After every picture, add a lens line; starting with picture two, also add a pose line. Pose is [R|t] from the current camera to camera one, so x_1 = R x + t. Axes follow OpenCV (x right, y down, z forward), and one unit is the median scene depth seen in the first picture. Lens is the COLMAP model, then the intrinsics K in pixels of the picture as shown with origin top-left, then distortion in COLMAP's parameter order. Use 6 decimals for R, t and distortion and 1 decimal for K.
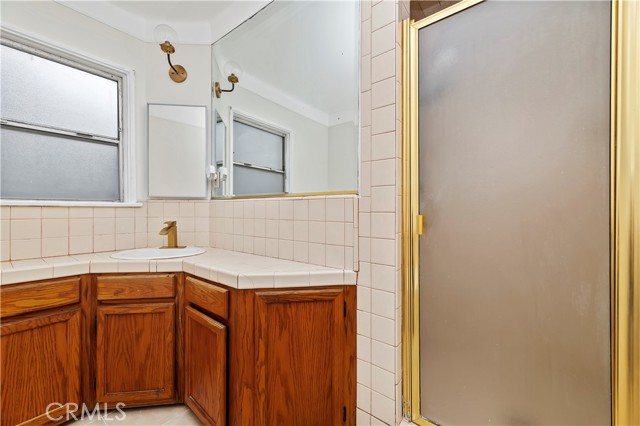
lens RADIAL K [[257.8, 0, 320.1], [0, 257.8, 209.8], [0, 0, 1]] dist [0.008764, 0.000075]
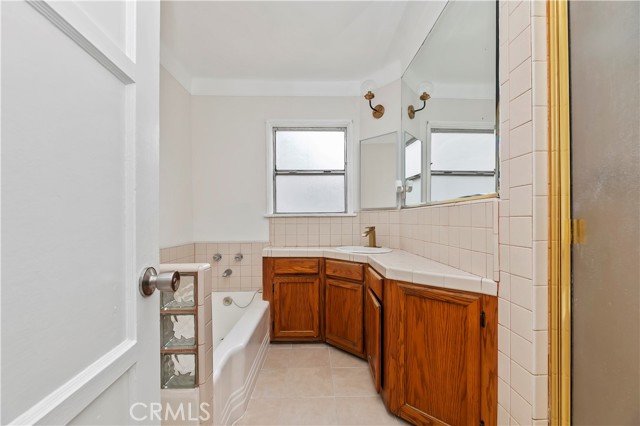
lens RADIAL K [[262.2, 0, 317.9], [0, 262.2, 216.3], [0, 0, 1]] dist [-0.001050, -0.000139]
pose [[0.629833, -0.017604, -0.776531, 0.467896], [0.008870, 0.999841, -0.015472, 0.016031], [0.776680, 0.002856, 0.629889, -0.080058]]
